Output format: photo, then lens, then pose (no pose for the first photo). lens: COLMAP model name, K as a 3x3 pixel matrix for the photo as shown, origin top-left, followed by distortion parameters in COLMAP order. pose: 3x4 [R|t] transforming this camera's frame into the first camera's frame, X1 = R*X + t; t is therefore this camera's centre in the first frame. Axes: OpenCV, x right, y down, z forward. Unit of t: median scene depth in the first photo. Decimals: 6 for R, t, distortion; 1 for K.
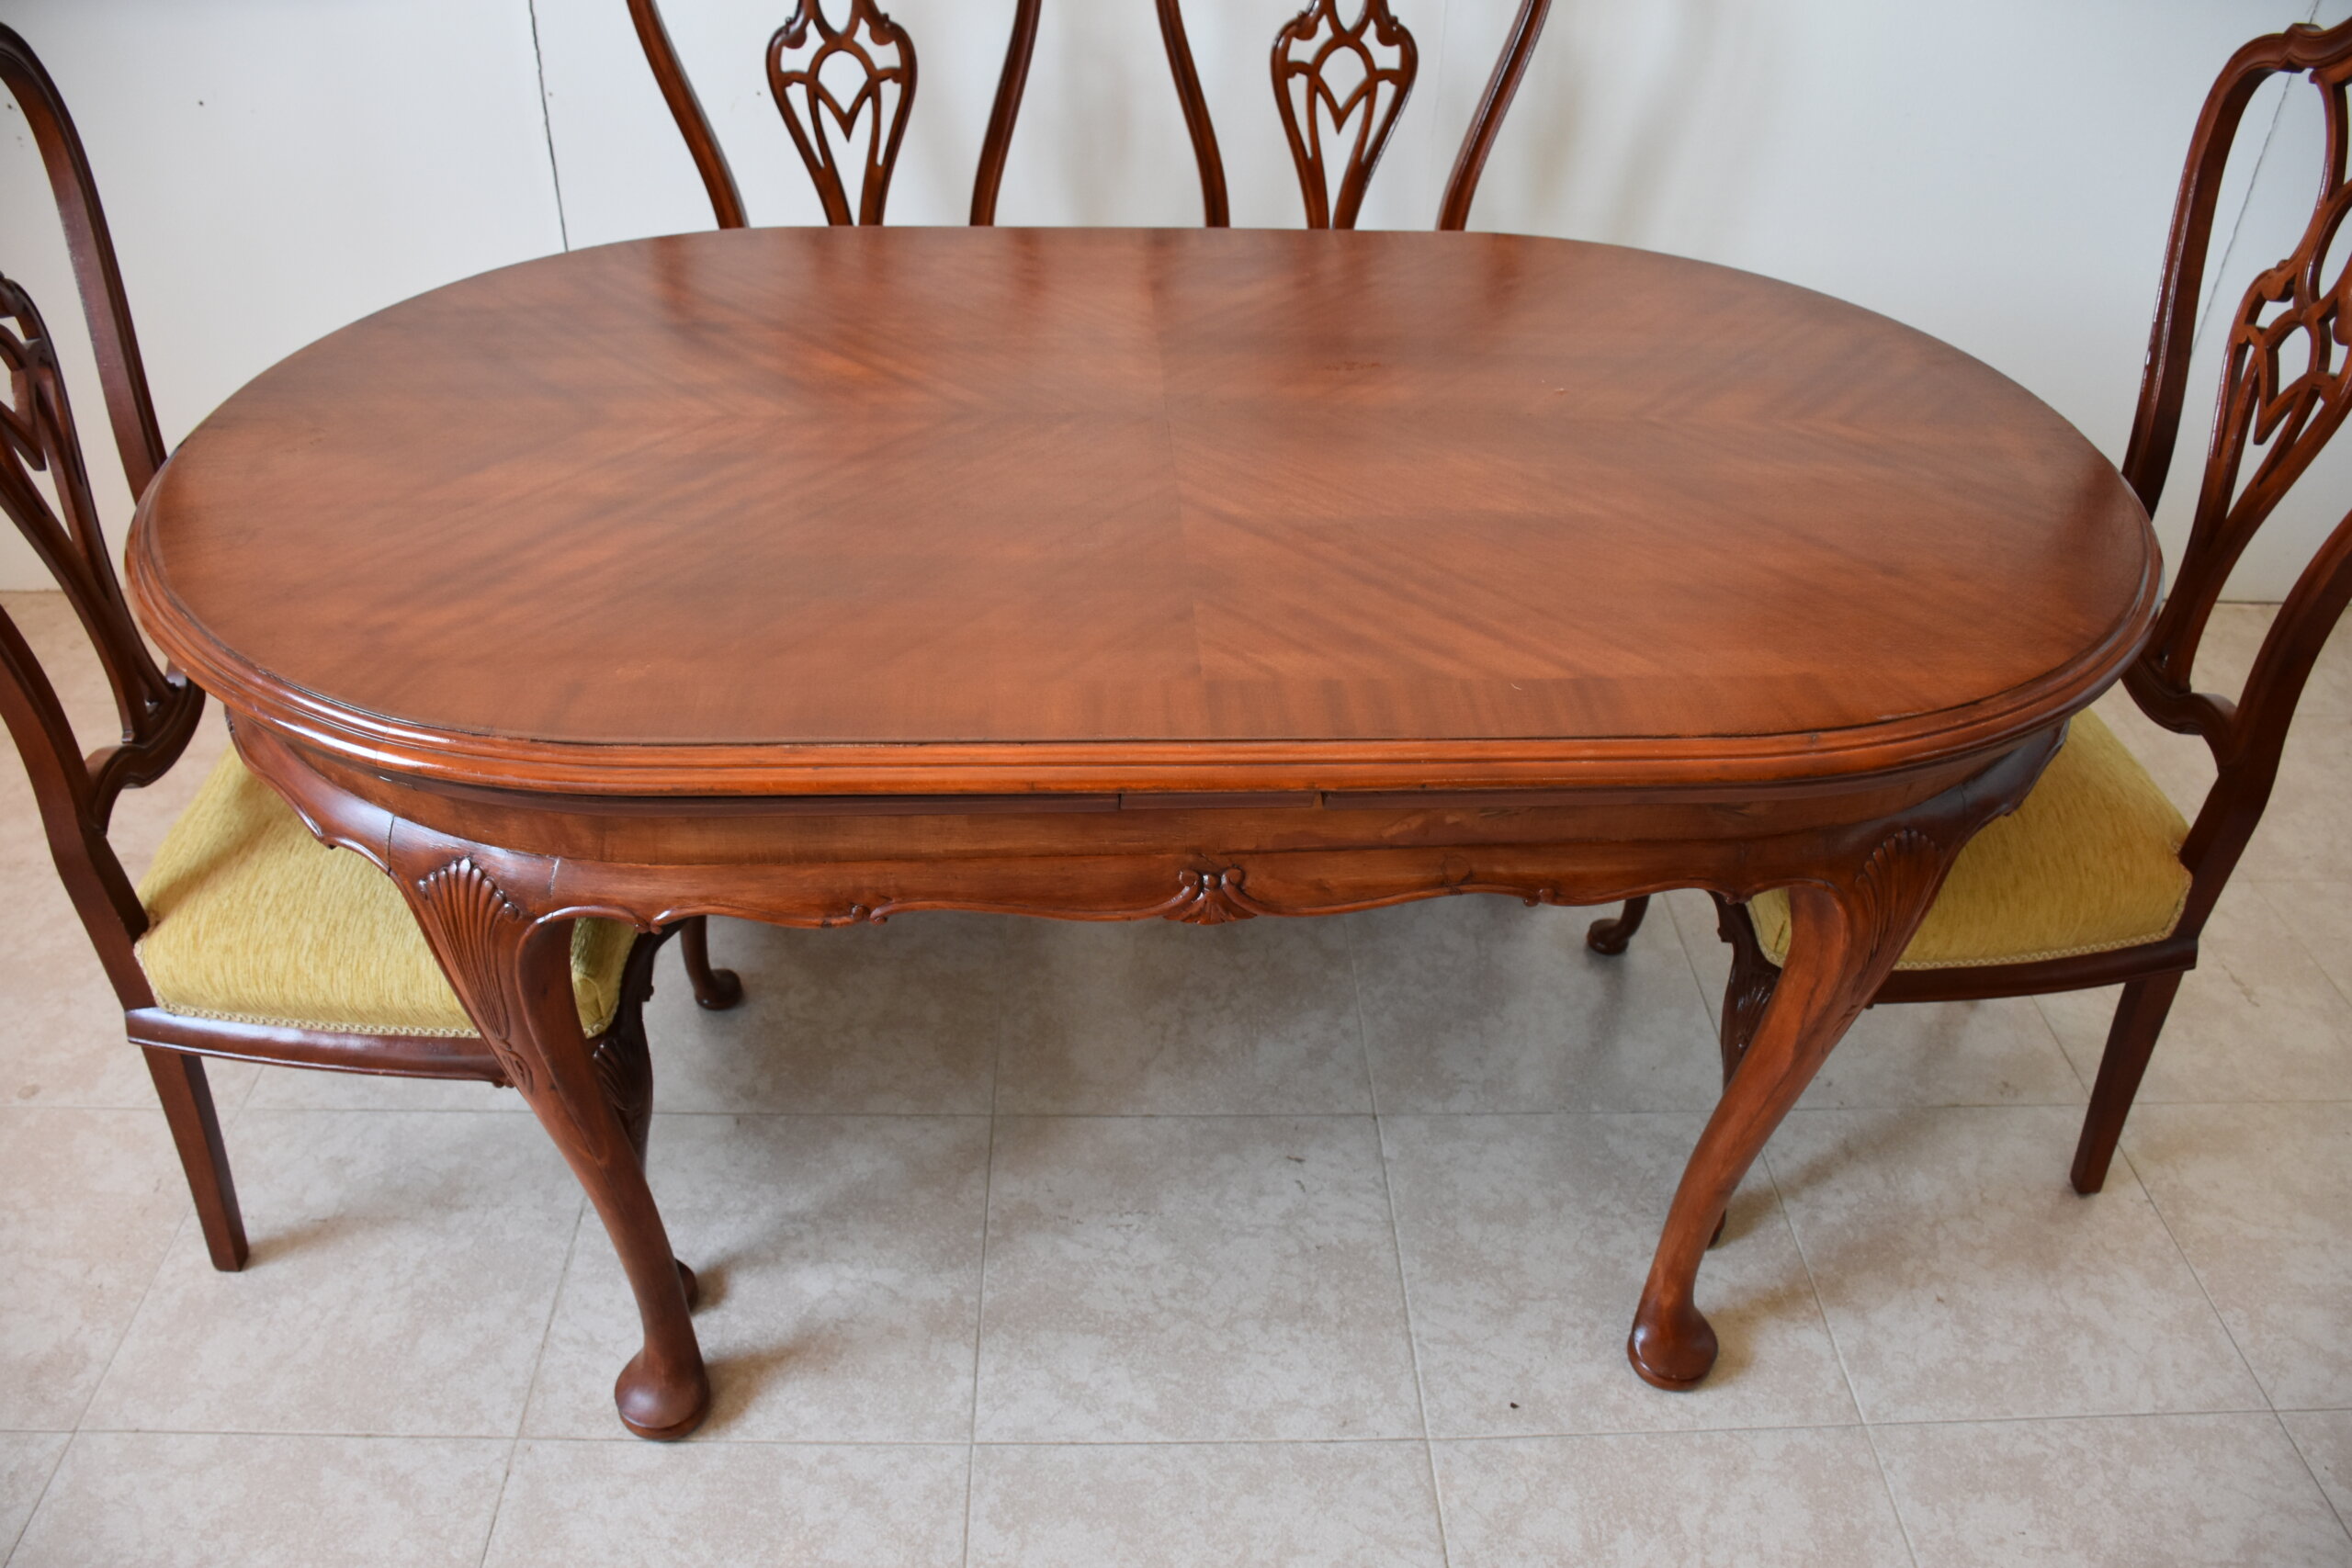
lens RADIAL K [[1834.0, 0, 1166.6], [0, 1834.0, 833.4], [0, 0, 1]] dist [-0.157661, 0.106429]
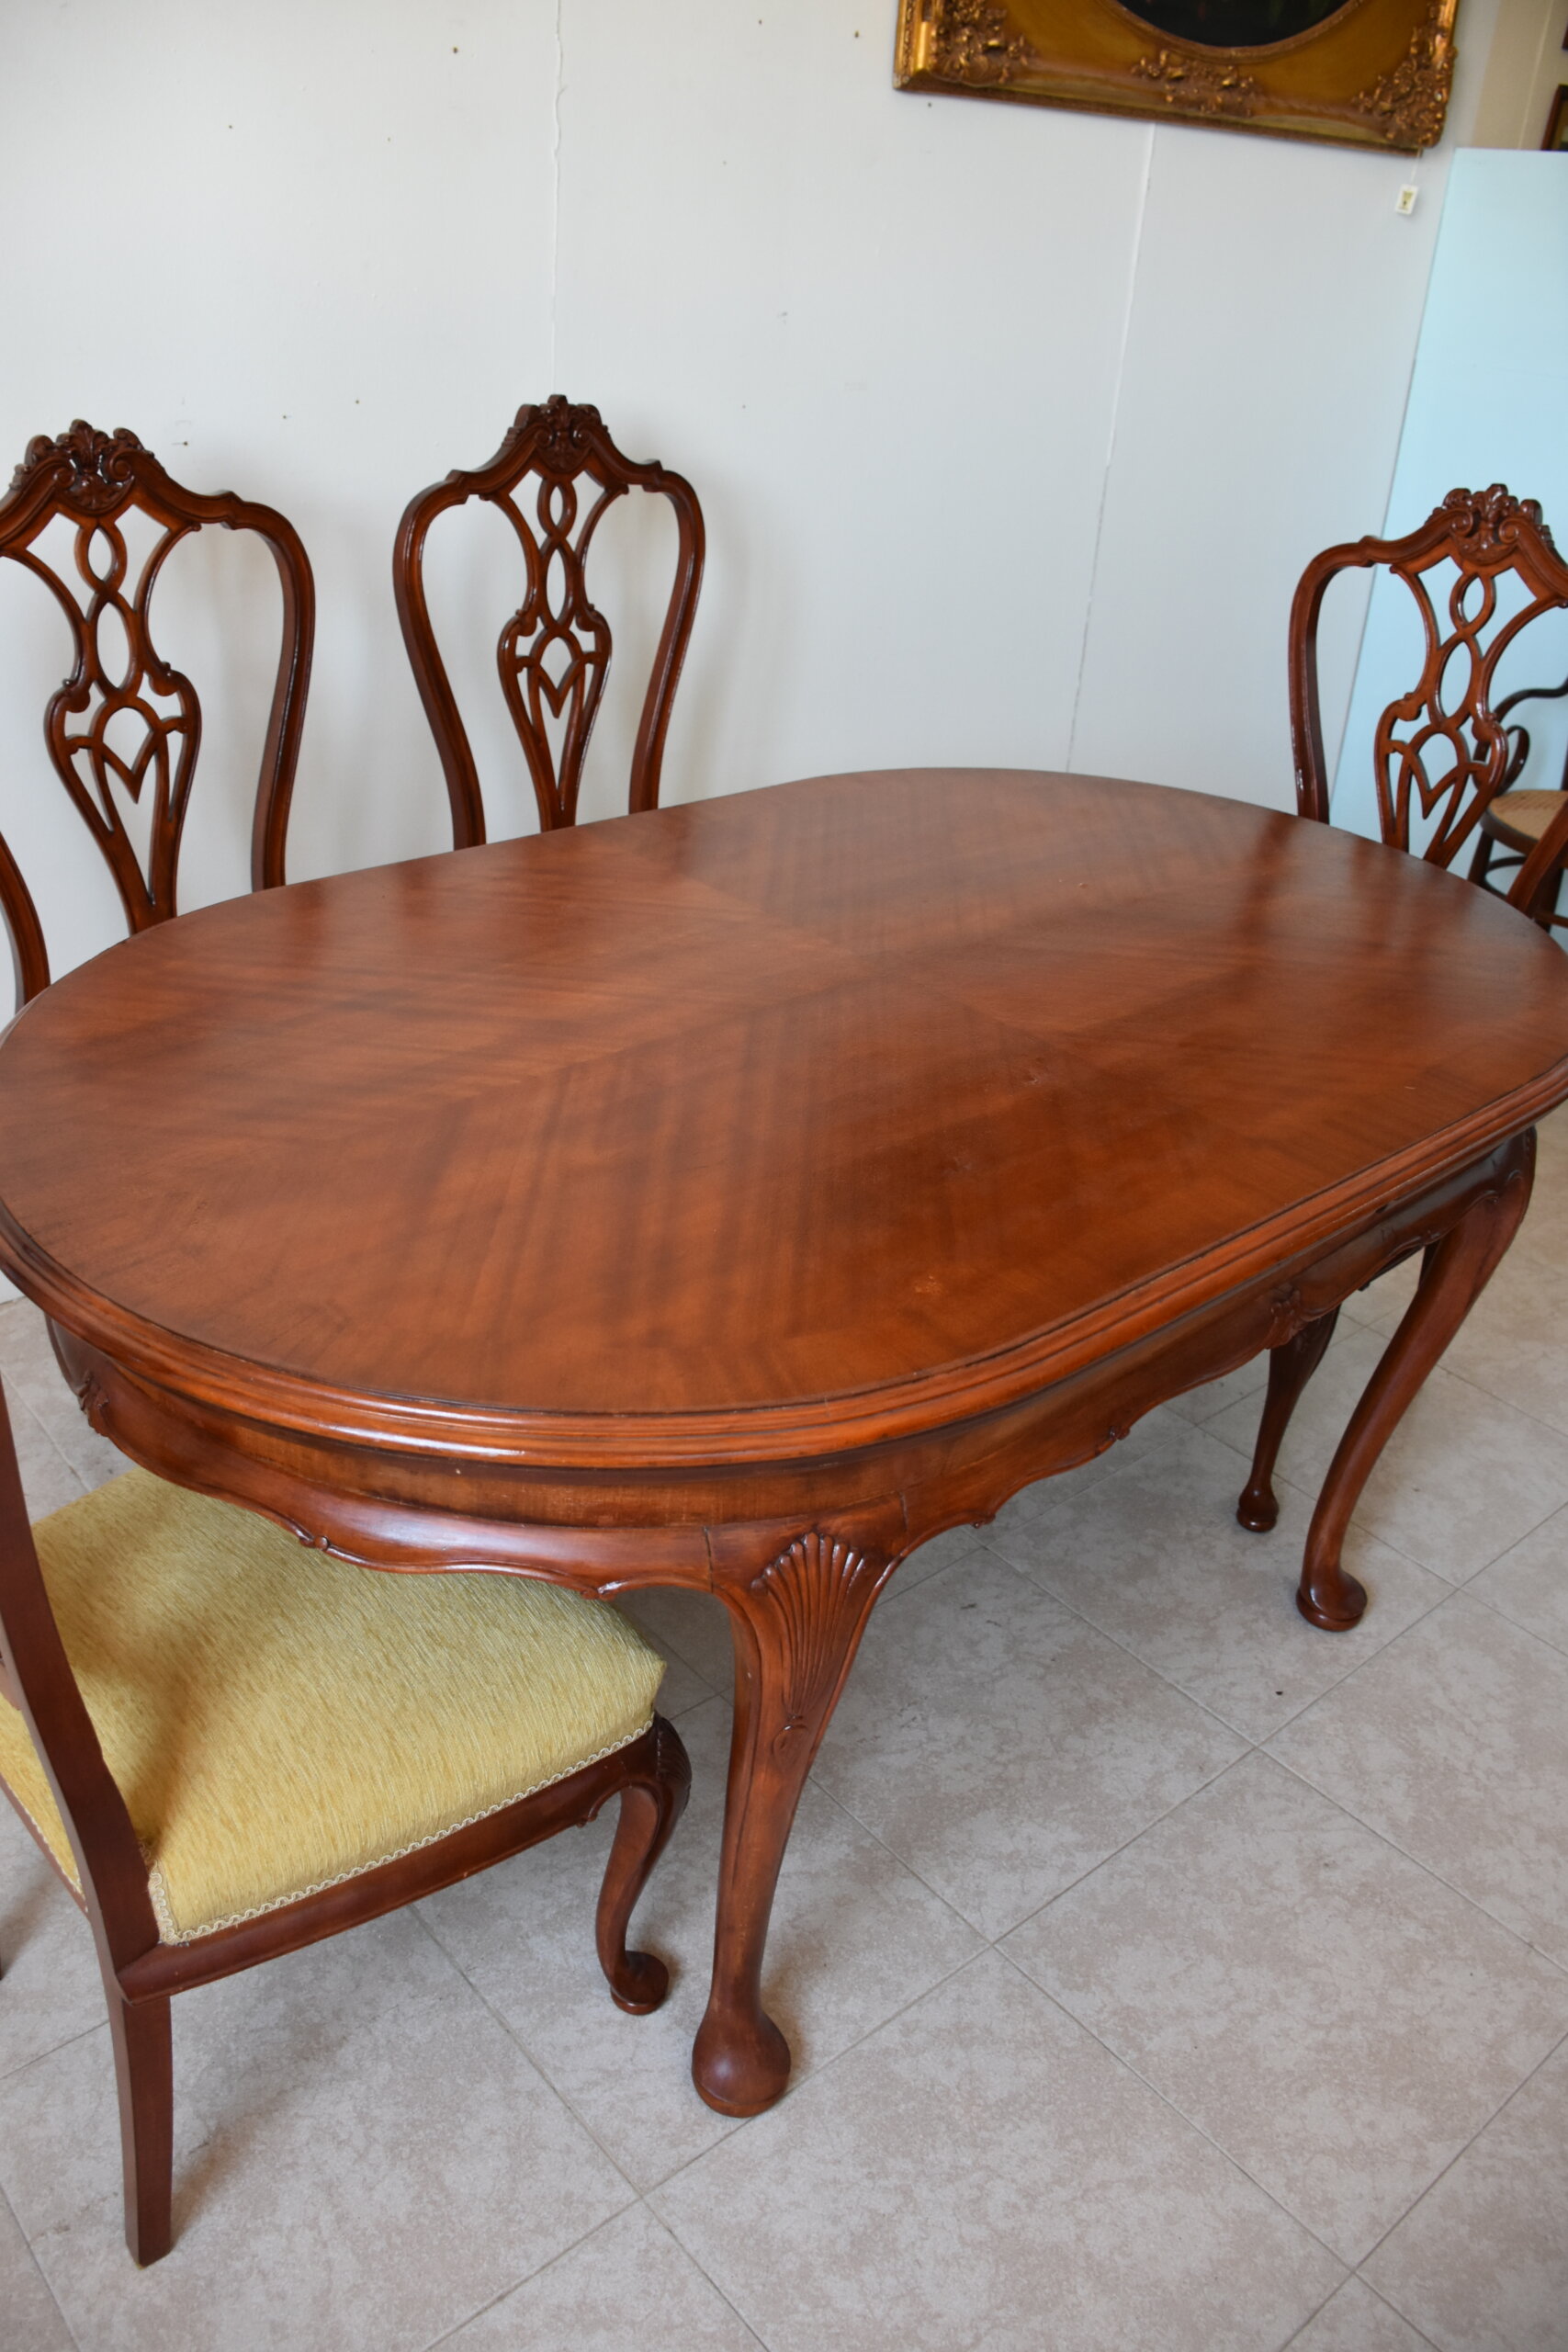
lens RADIAL K [[1834.0, 0, 779.3], [0, 1834.0, 1176.8], [0, 0, 1]] dist [-0.157661, 0.106429]
pose [[0.778541, -0.280977, 0.561183, -0.645602], [0.334030, 0.942524, 0.008502, -0.131104], [-0.531318, 0.180833, 0.827648, 0.117442]]
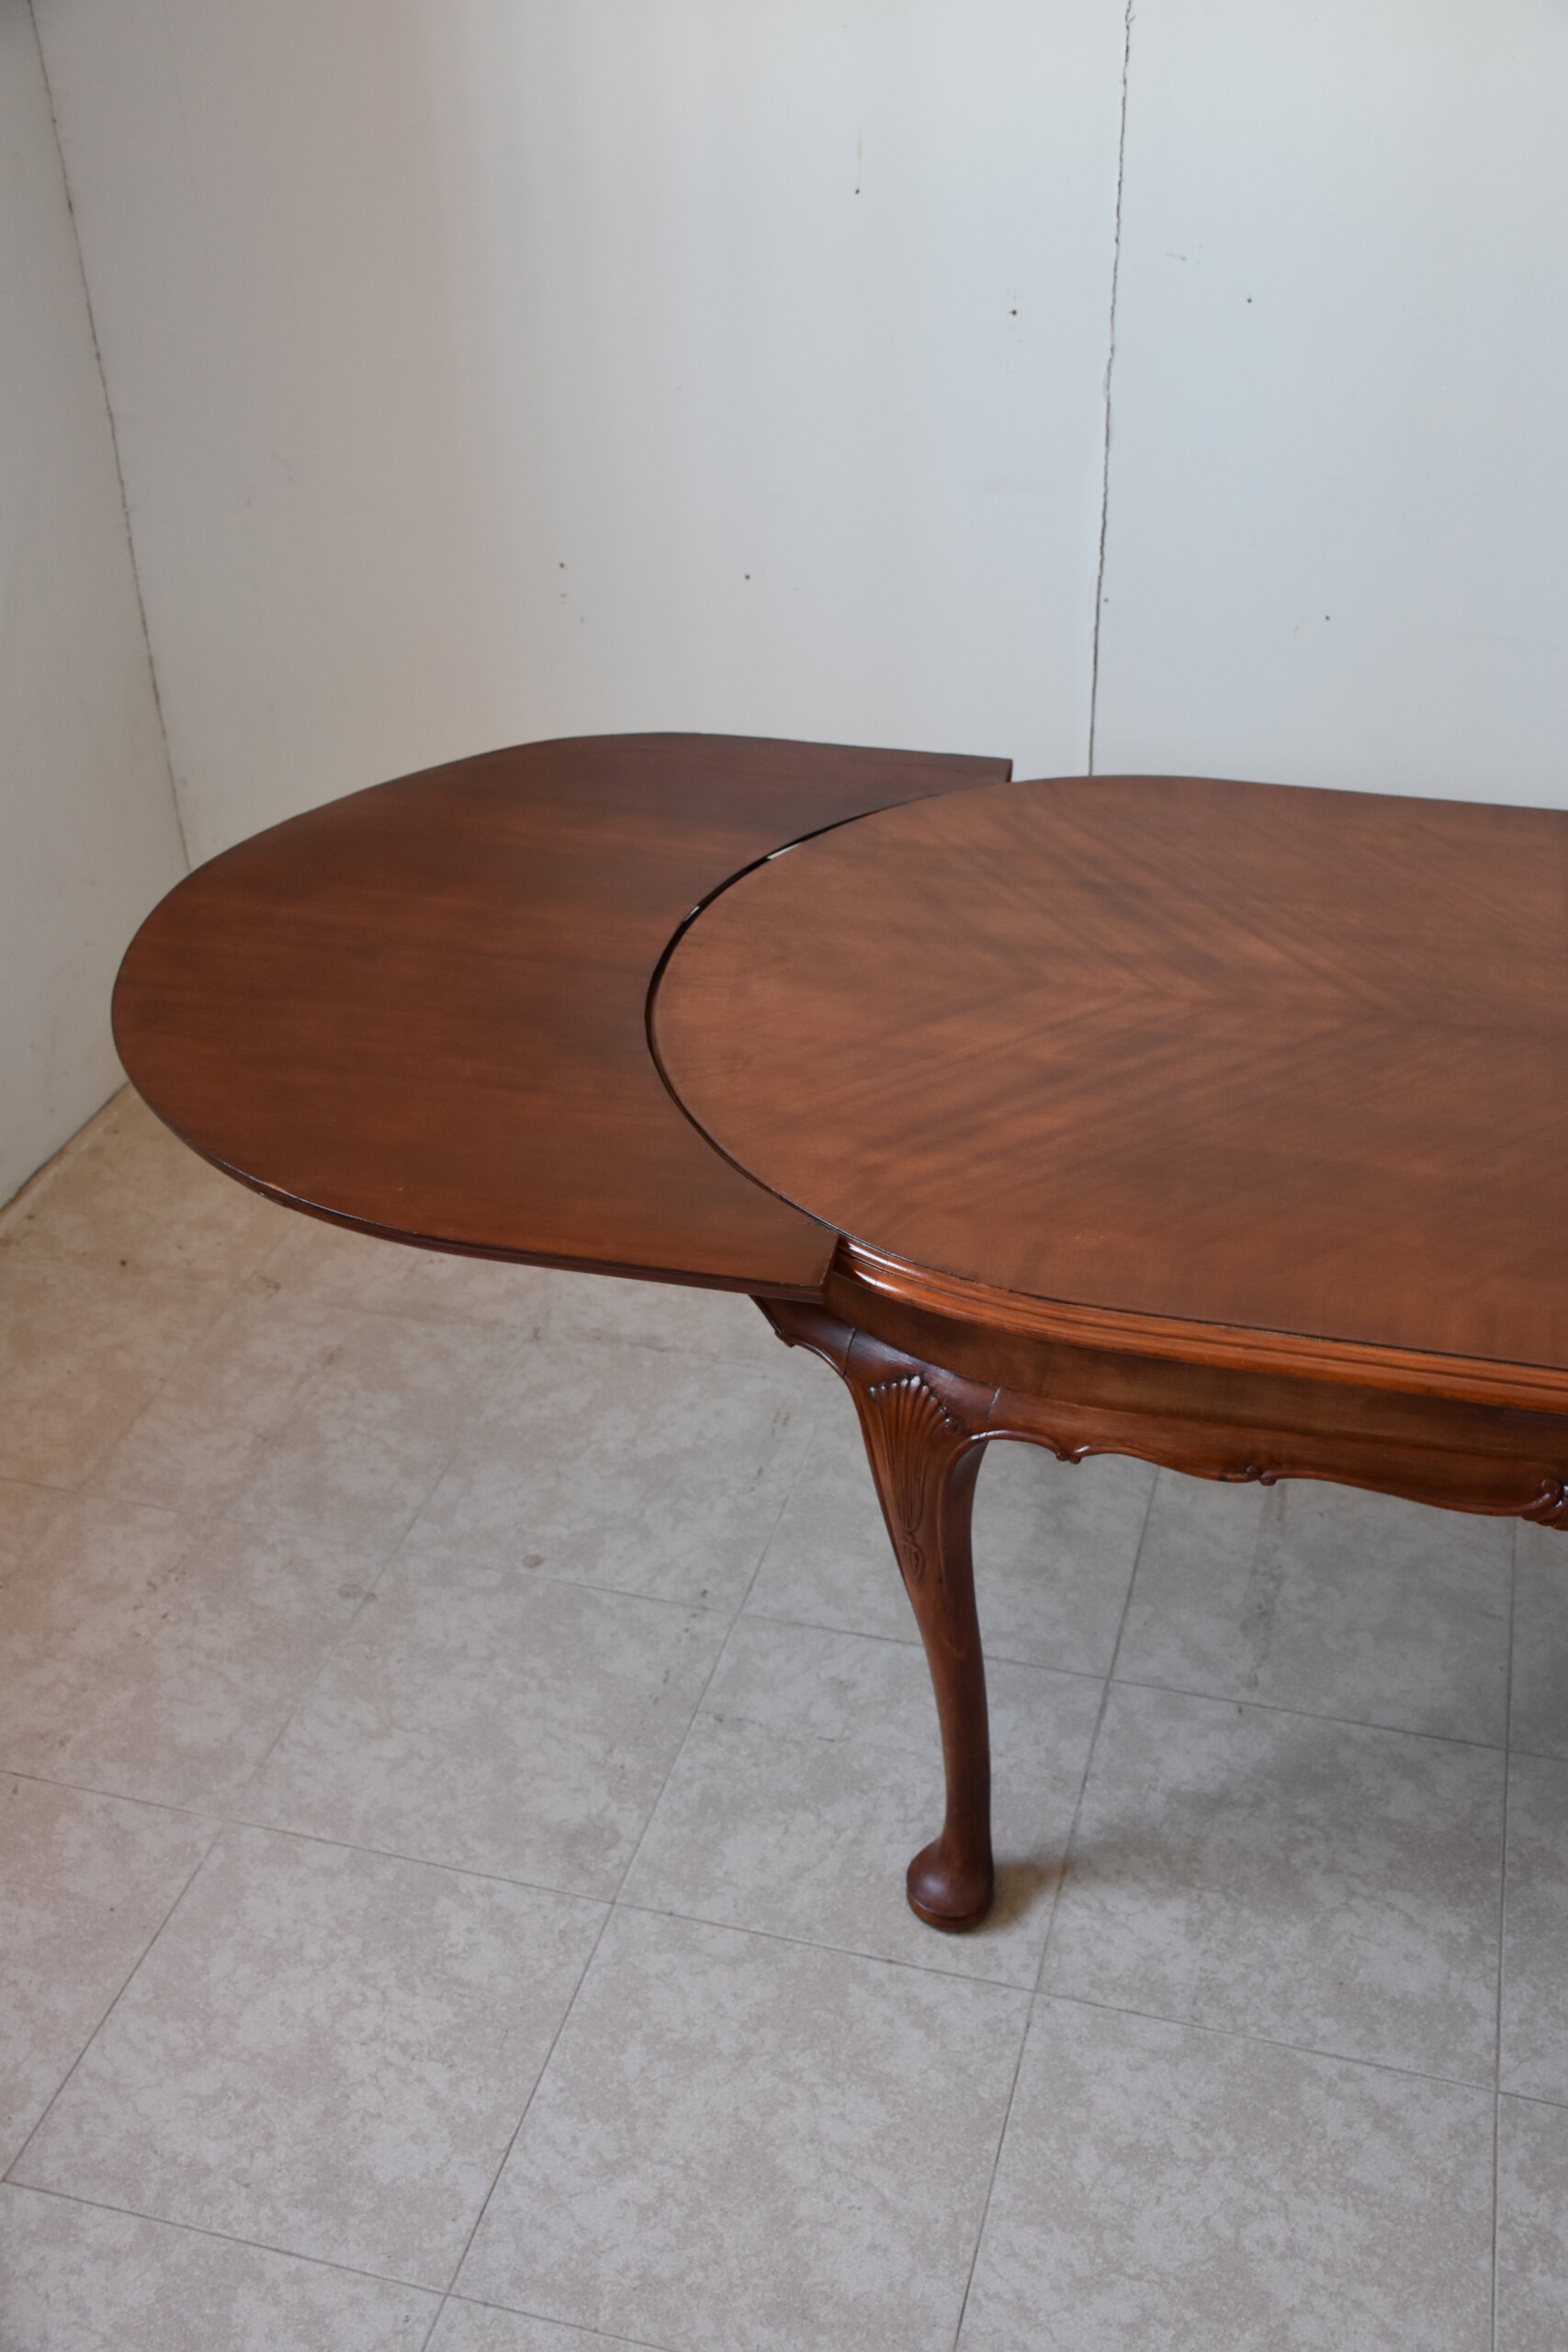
lens RADIAL K [[2330.8, 0, 790.3], [0, 2330.8, 1202.6], [0, 0, 1]] dist [-0.008923, 0.000000]
pose [[0.954443, 0.127330, -0.269862, -0.189564], [-0.141395, 0.989395, -0.033254, -0.043108], [0.262766, 0.069896, 0.962324, -0.347752]]
